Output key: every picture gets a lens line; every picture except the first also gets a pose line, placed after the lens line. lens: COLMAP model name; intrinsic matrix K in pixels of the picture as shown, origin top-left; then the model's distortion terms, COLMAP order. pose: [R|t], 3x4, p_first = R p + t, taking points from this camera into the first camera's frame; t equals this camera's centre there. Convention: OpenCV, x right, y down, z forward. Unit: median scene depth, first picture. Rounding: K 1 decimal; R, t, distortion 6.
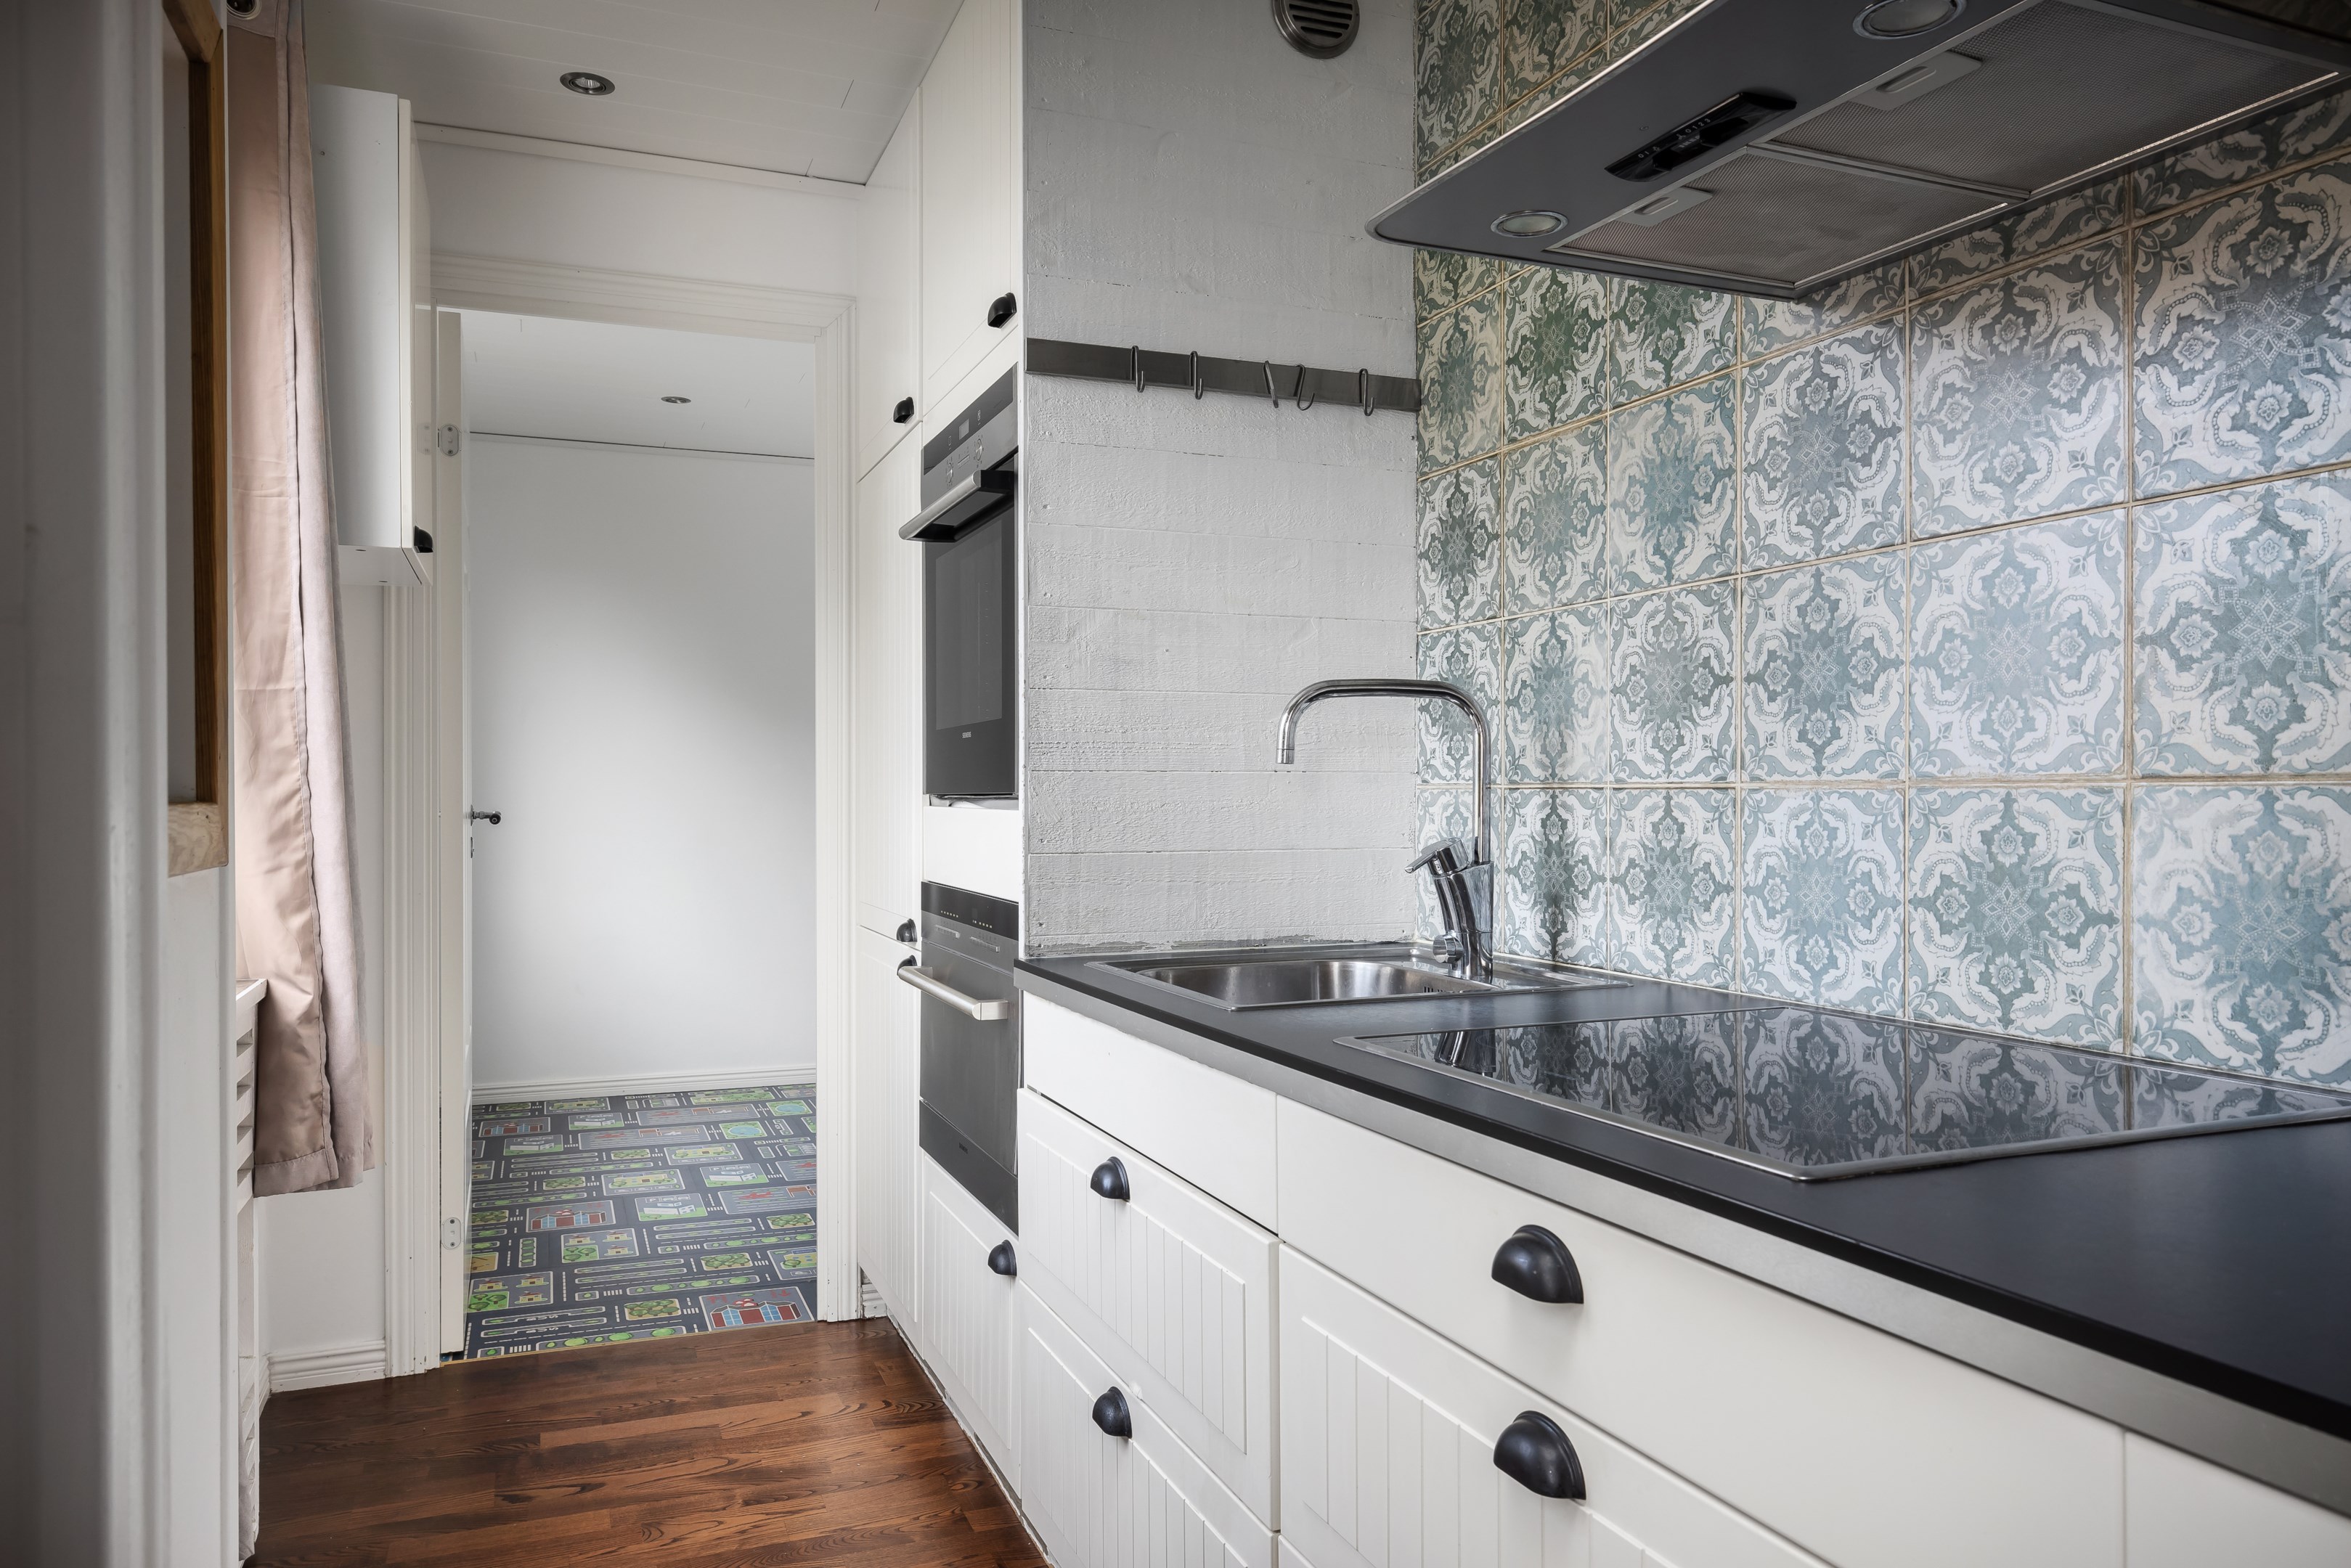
lens RADIAL K [[1614.2, 0, 1181.0], [0, 1614.2, 787.7], [0, 0, 1]] dist [0.003353, 0.000405]
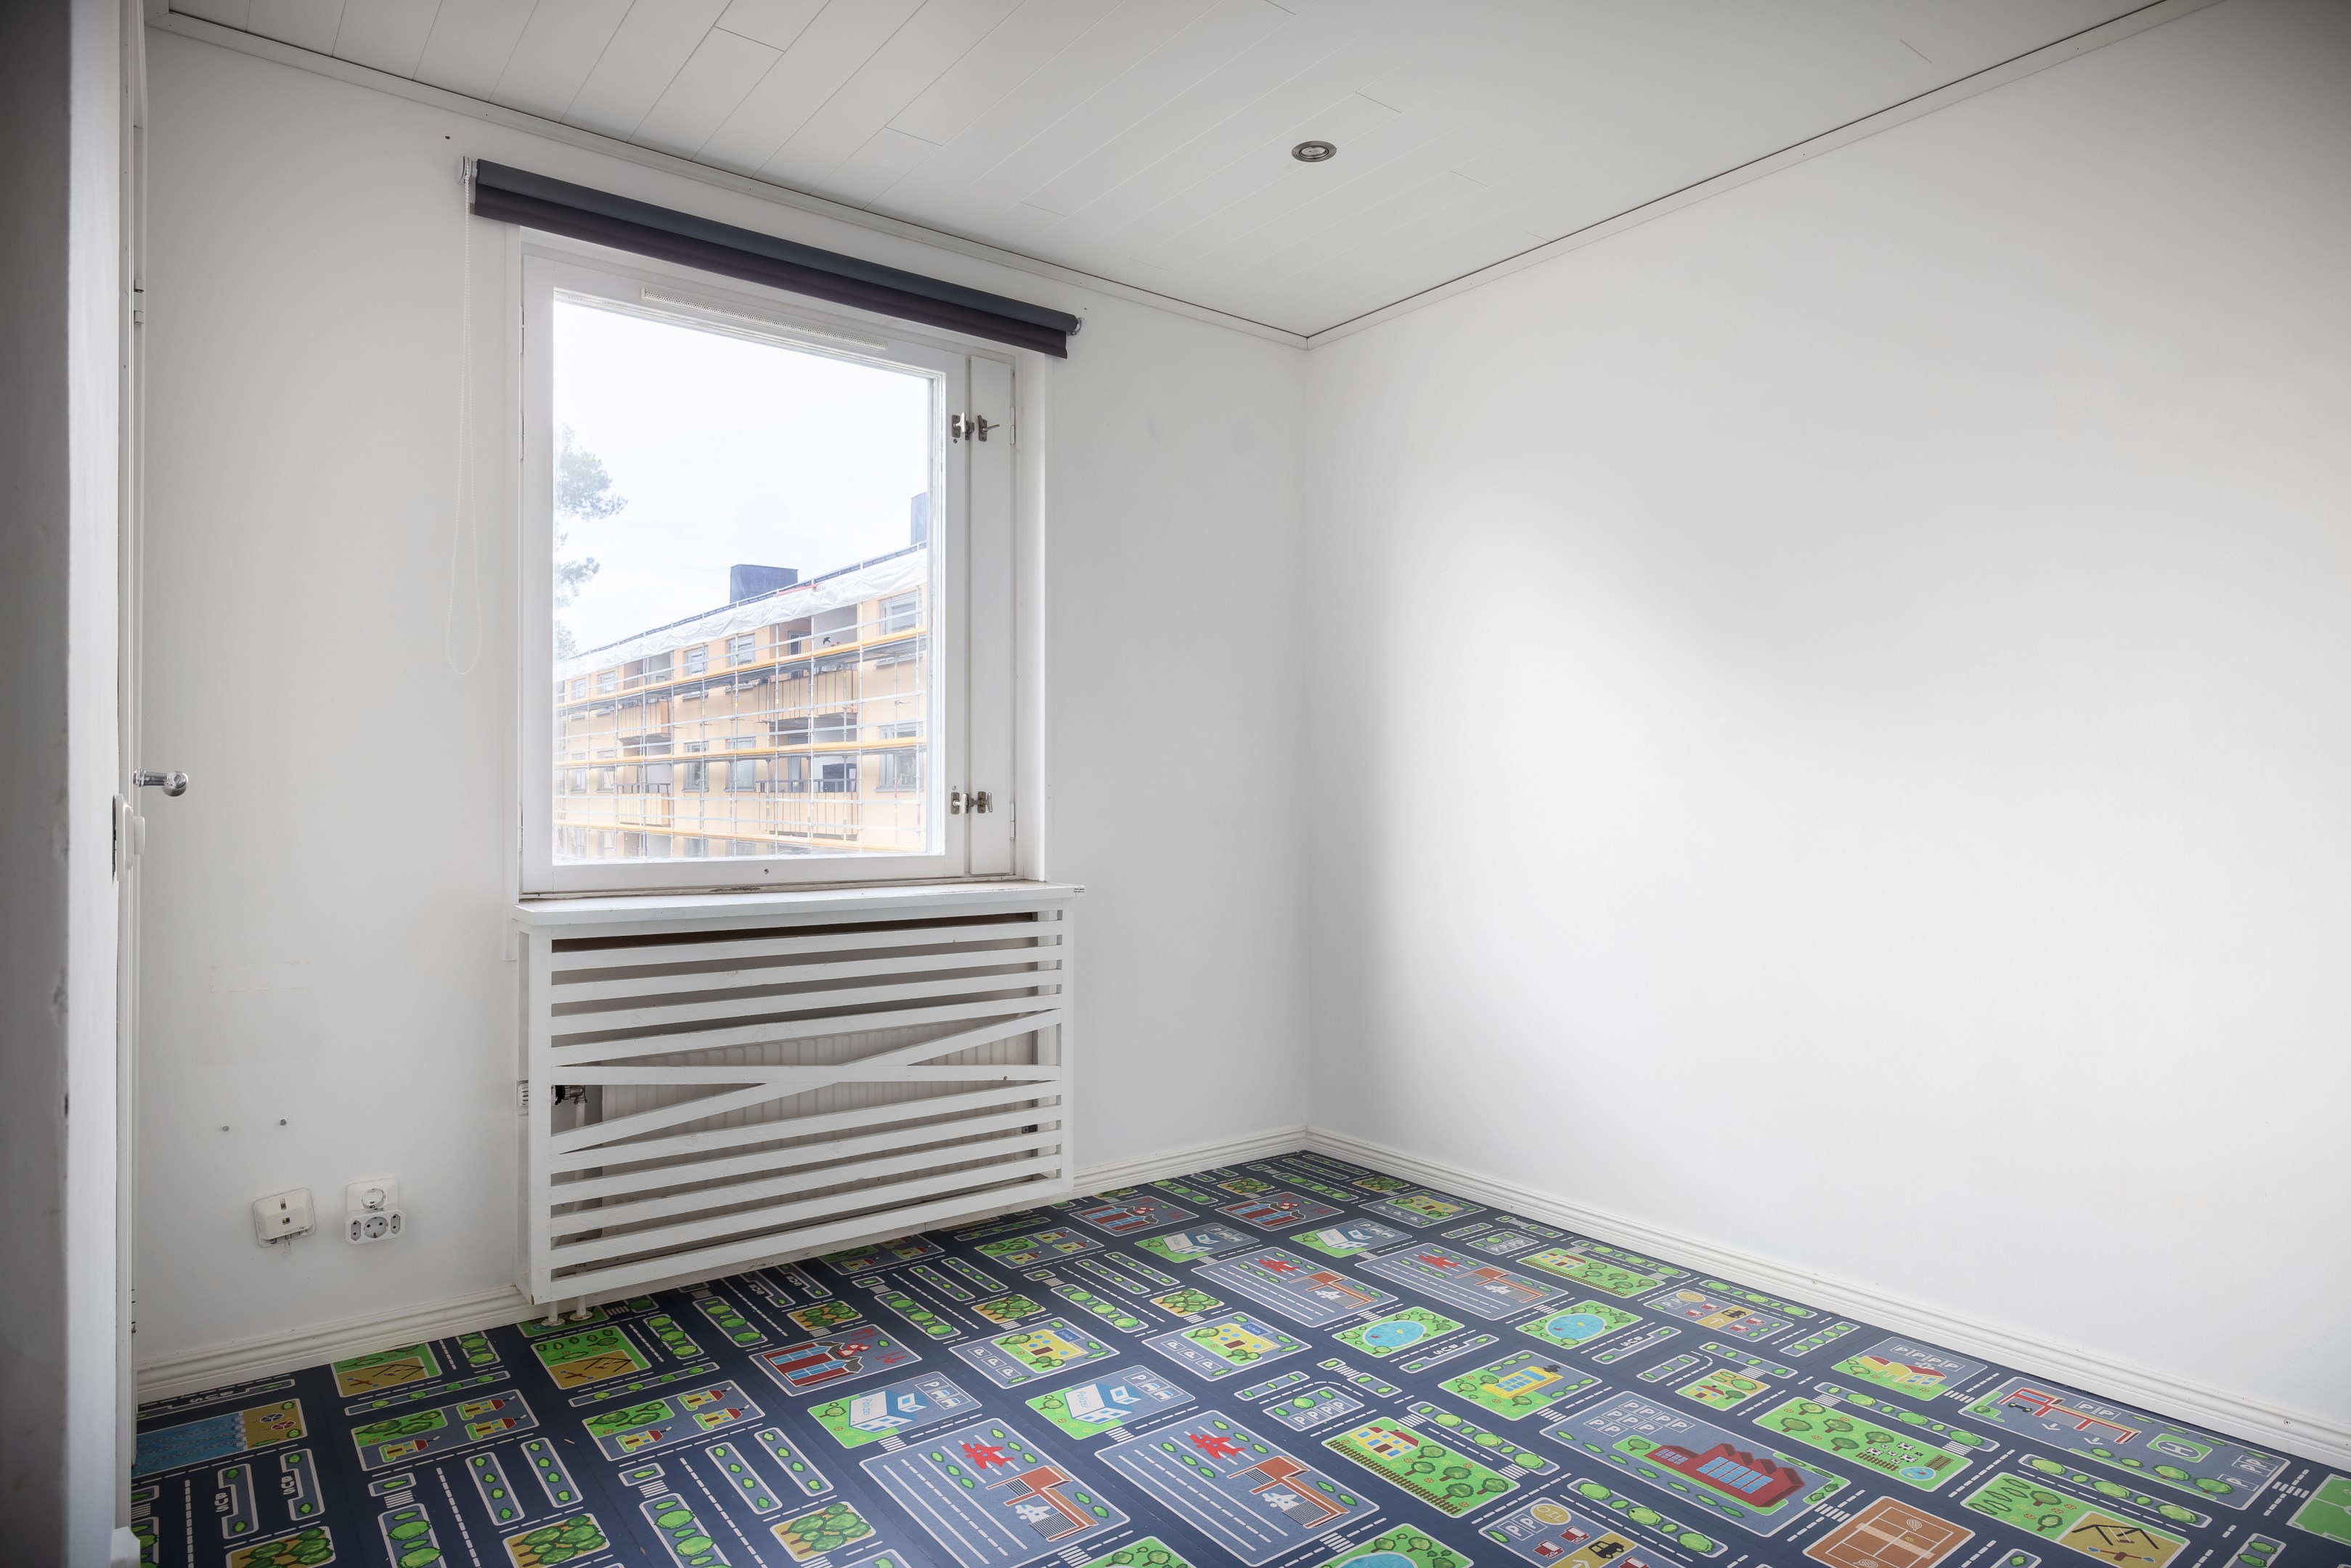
lens RADIAL K [[1329.2, 0, 1176.7], [0, 1329.2, 779.1], [0, 0, 1]] dist [-0.003945, 0.000847]
pose [[0.272832, 0.020147, -0.961851, 0.282334], [0.001001, 0.999774, 0.021226, -0.025178], [0.962061, -0.006754, 0.272750, 1.031889]]
